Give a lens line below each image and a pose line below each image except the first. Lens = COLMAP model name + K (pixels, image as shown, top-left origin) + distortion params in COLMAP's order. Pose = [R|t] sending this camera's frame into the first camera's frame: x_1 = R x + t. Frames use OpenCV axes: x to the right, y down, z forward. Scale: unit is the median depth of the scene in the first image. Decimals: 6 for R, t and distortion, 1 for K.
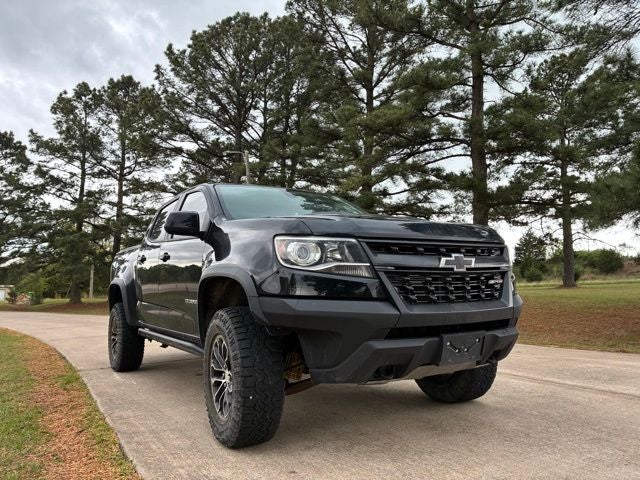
lens RADIAL K [[484.5, 0, 320.1], [0, 484.5, 243.1], [0, 0, 1]] dist [0.028532, -0.038850]
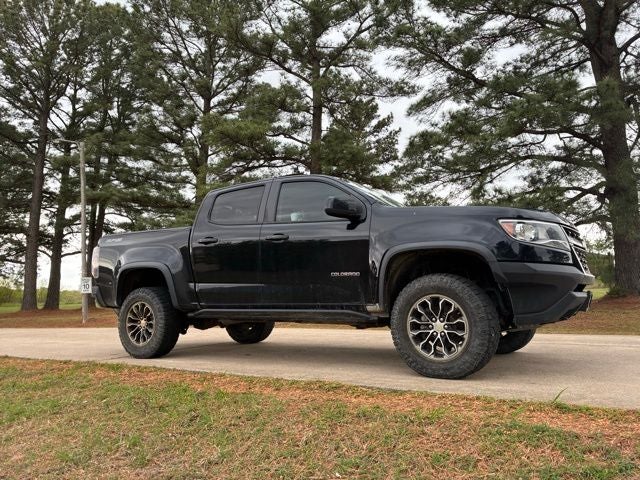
lens RADIAL K [[484.5, 0, 321.6], [0, 484.5, 238.2], [0, 0, 1]] dist [0.028532, -0.038850]
pose [[0.897929, 0.061013, 0.435891, -0.108873], [-0.043435, 0.997795, -0.050190, 0.012474], [-0.437992, 0.026134, 0.898599, -0.002173]]
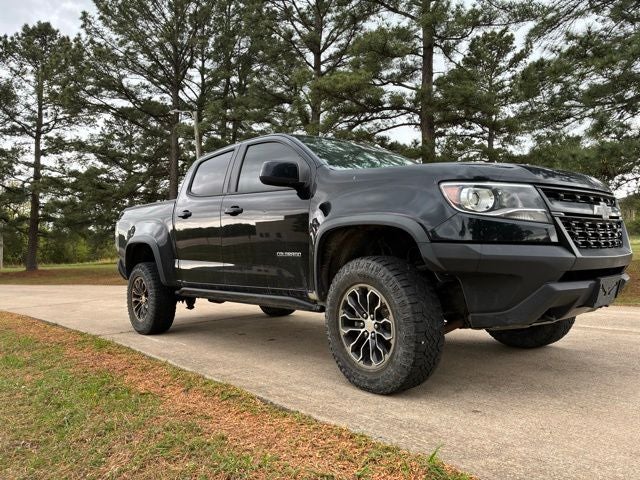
lens RADIAL K [[484.5, 0, 323.9], [0, 484.5, 237.3], [0, 0, 1]] dist [0.028532, -0.038850]
pose [[0.986572, 0.001091, 0.163324, -0.046616], [-0.009754, 0.998586, 0.052250, 0.004573], [-0.163036, -0.053141, 0.985188, 0.004967]]
